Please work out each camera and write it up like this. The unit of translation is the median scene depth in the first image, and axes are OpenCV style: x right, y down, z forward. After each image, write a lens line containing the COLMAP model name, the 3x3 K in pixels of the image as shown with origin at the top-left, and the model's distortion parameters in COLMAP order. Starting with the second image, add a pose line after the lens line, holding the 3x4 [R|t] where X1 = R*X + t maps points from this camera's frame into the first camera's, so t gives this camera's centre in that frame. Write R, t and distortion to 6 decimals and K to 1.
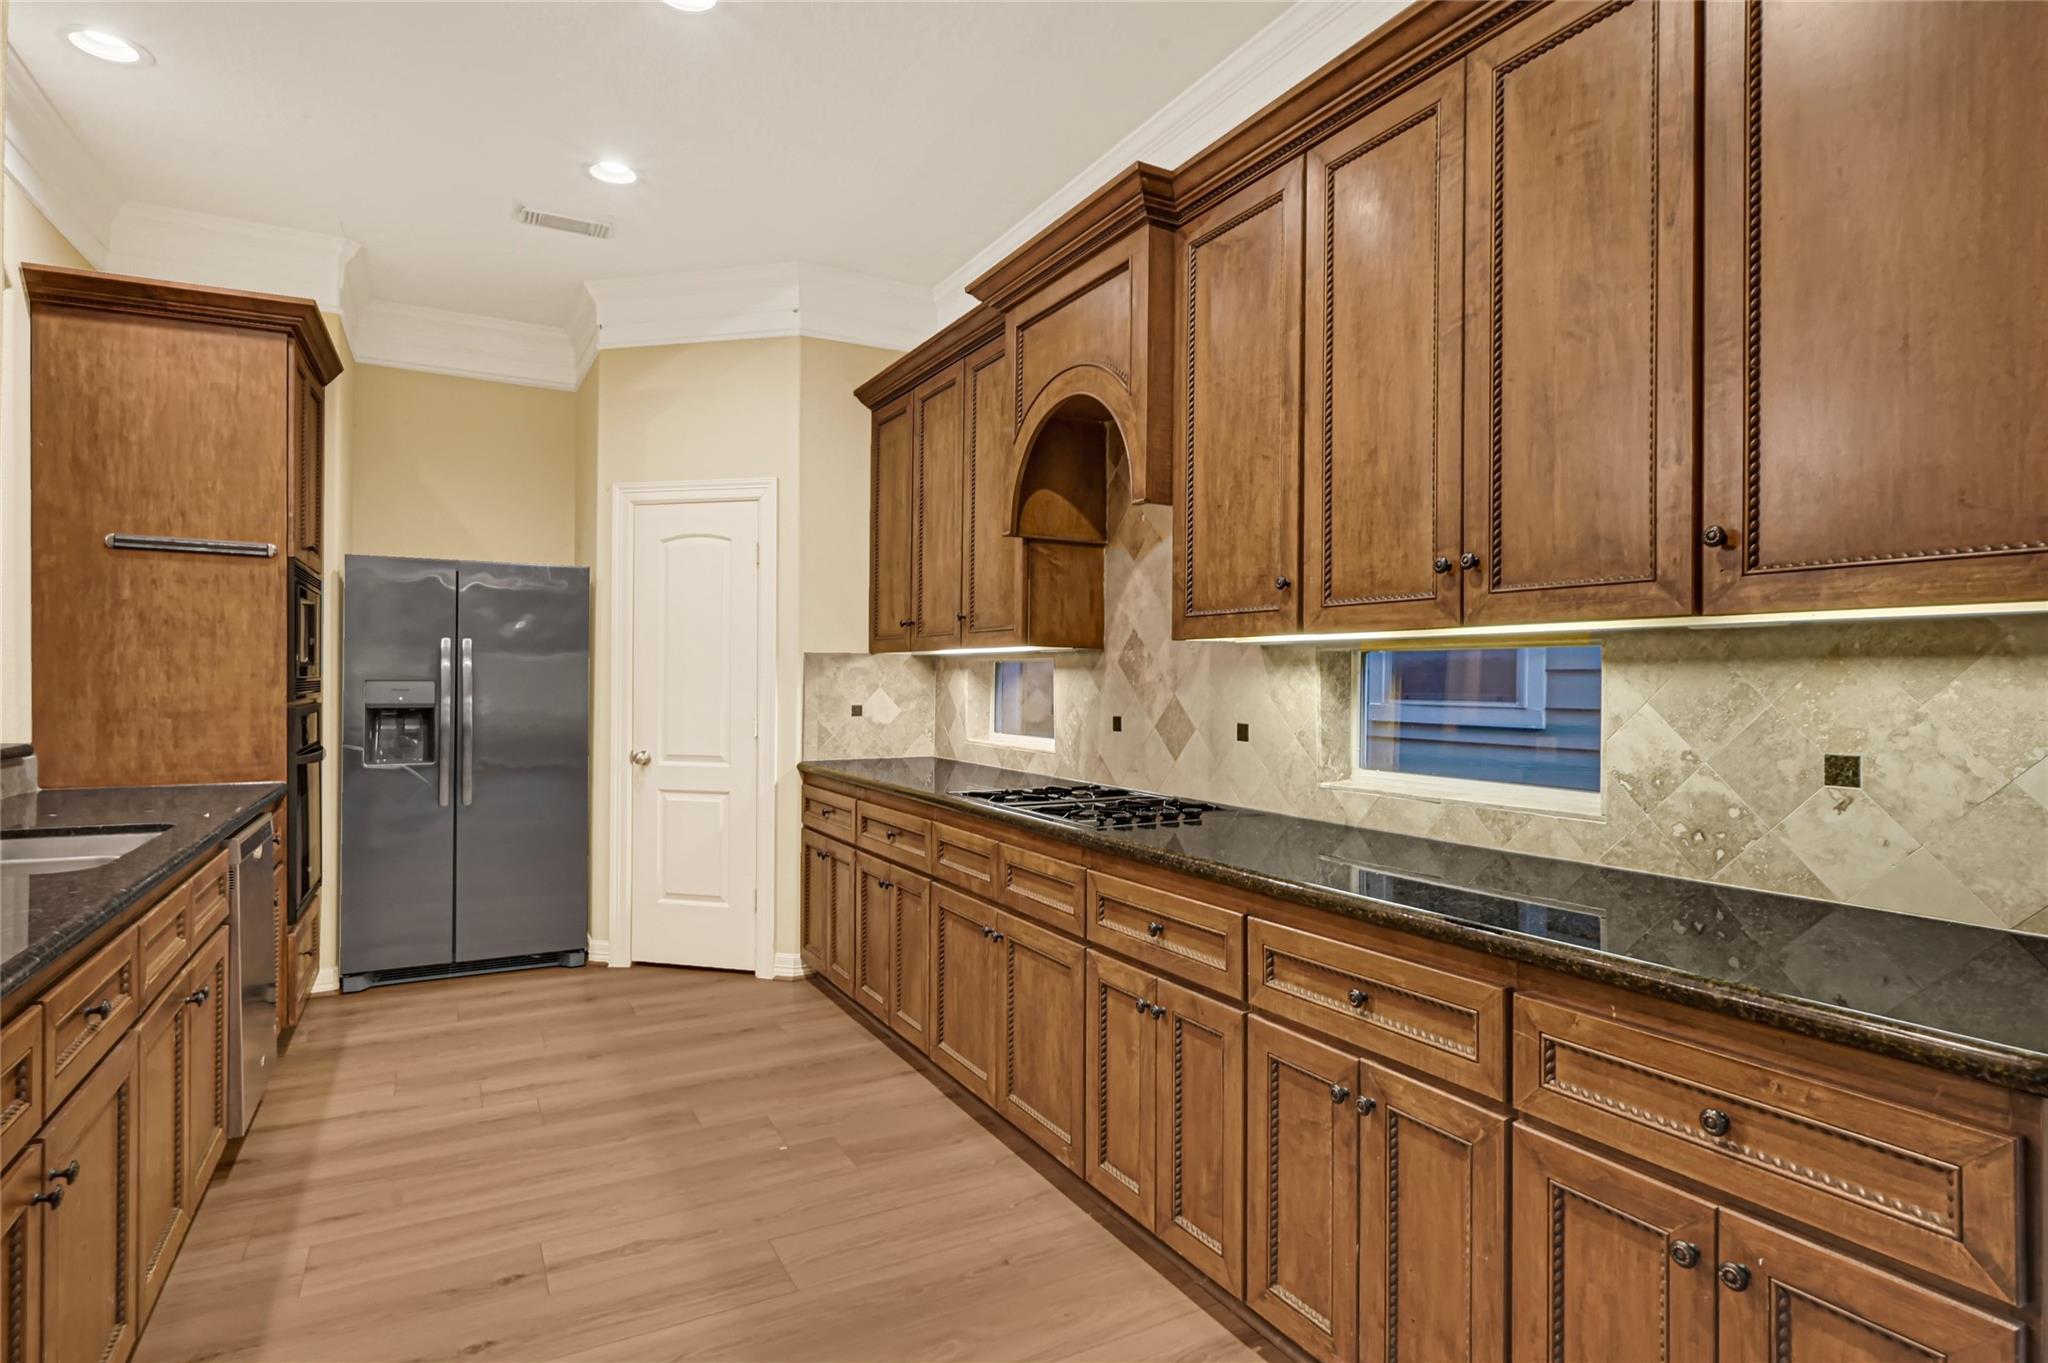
lens RADIAL K [[1075.2, 0, 1050.3], [0, 1075.2, 672.2], [0, 0, 1]] dist [-0.001599, -0.001633]
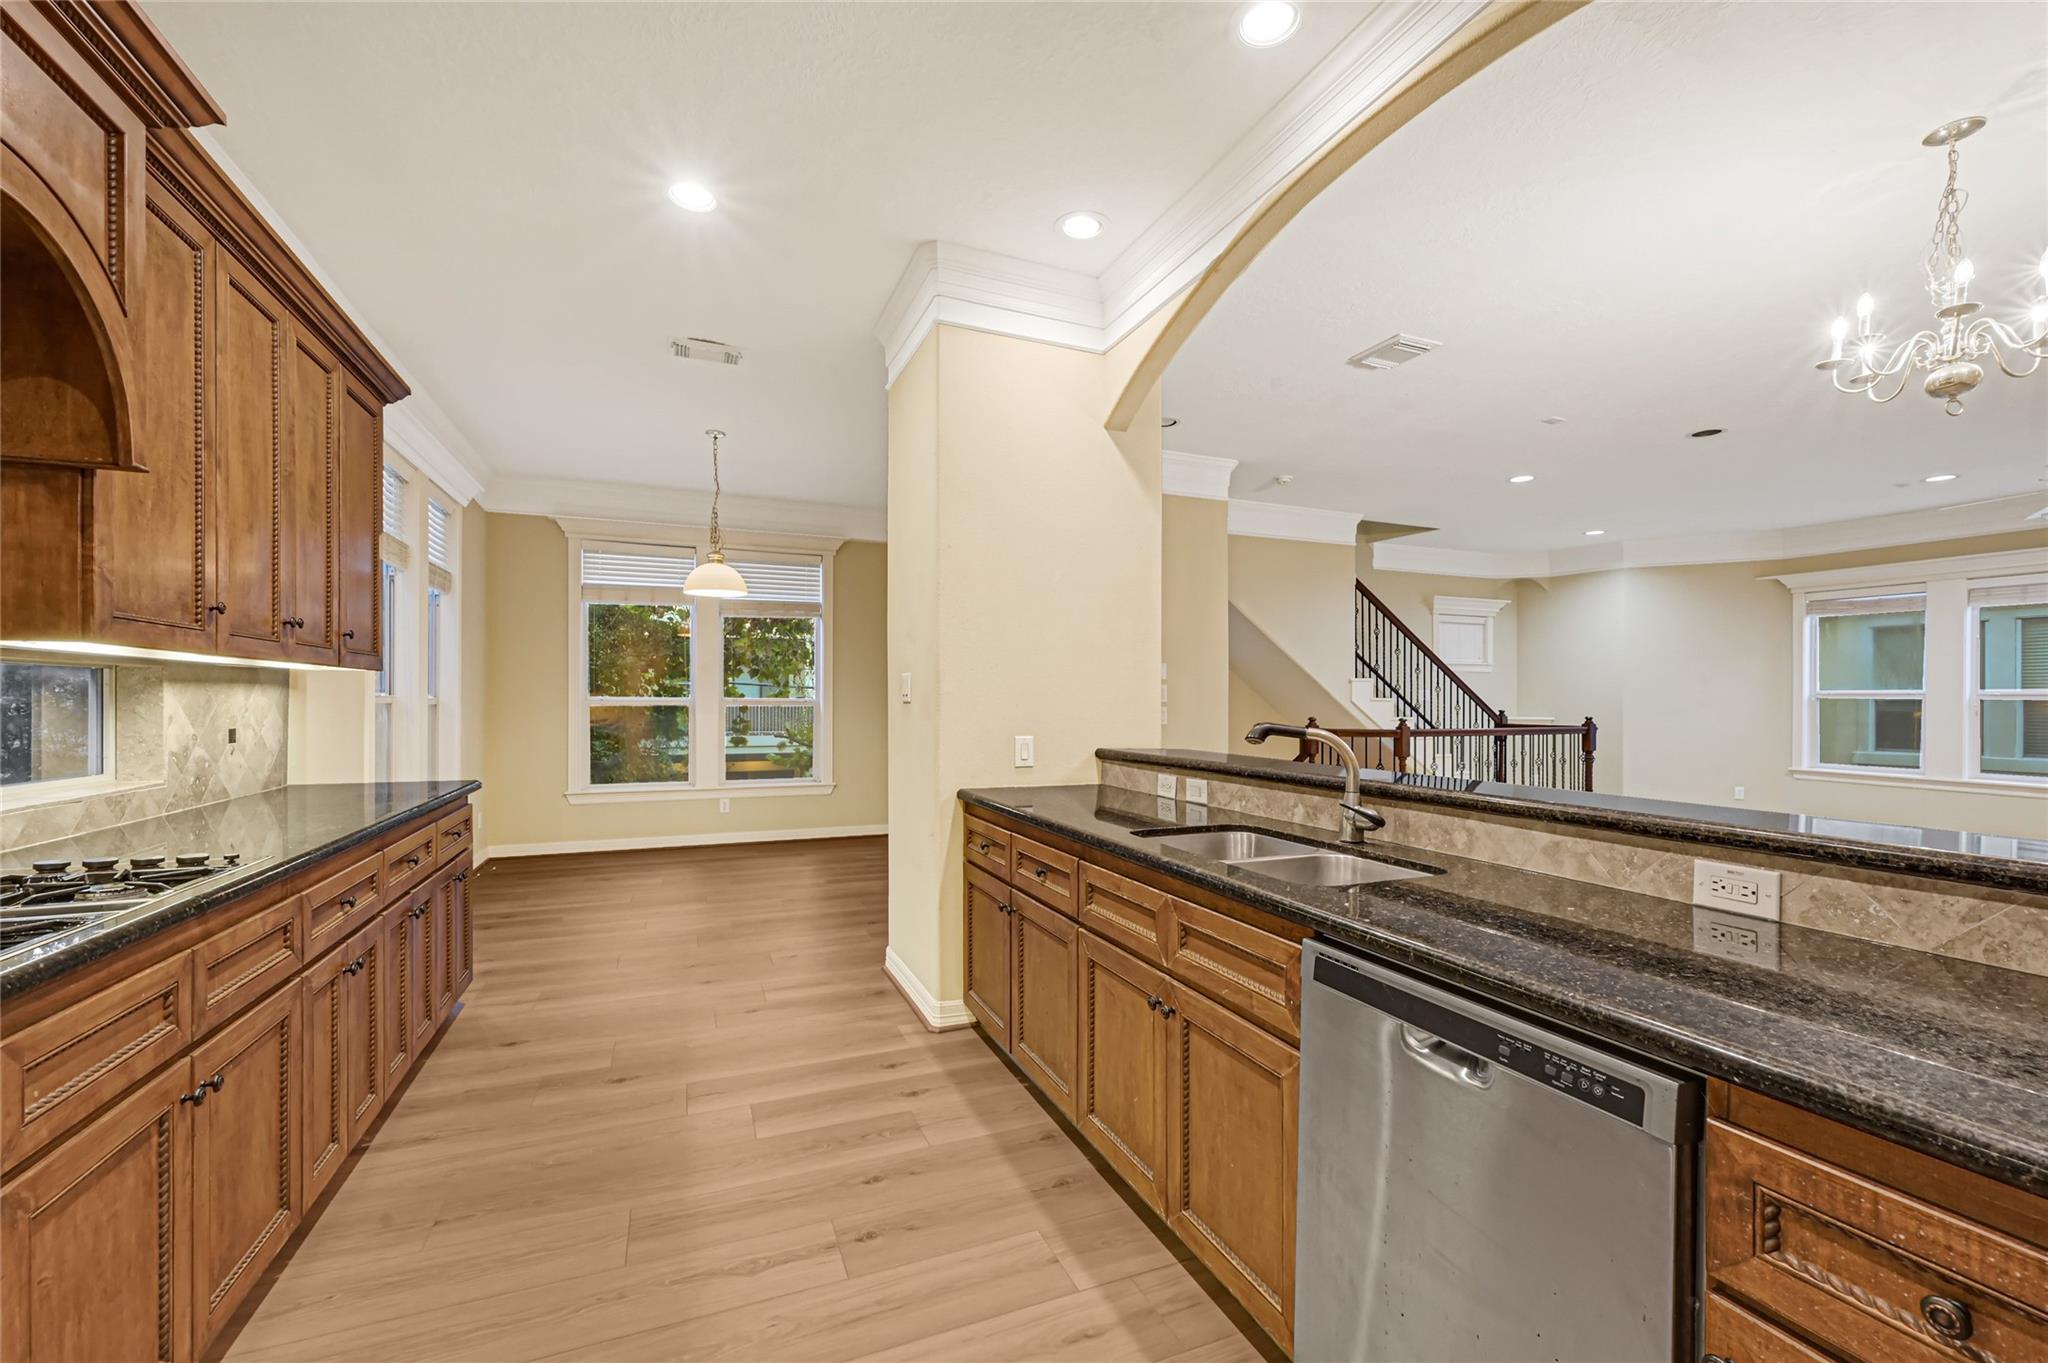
lens RADIAL K [[845.0, 0, 1043.4], [0, 845.0, 708.9], [0, 0, 1]] dist [-0.000167, -0.000102]
pose [[-0.993272, -0.011077, 0.115272, -0.496479], [-0.010855, 0.999938, 0.002554, 0.007765], [-0.115293, 0.001286, -0.993331, 1.178224]]
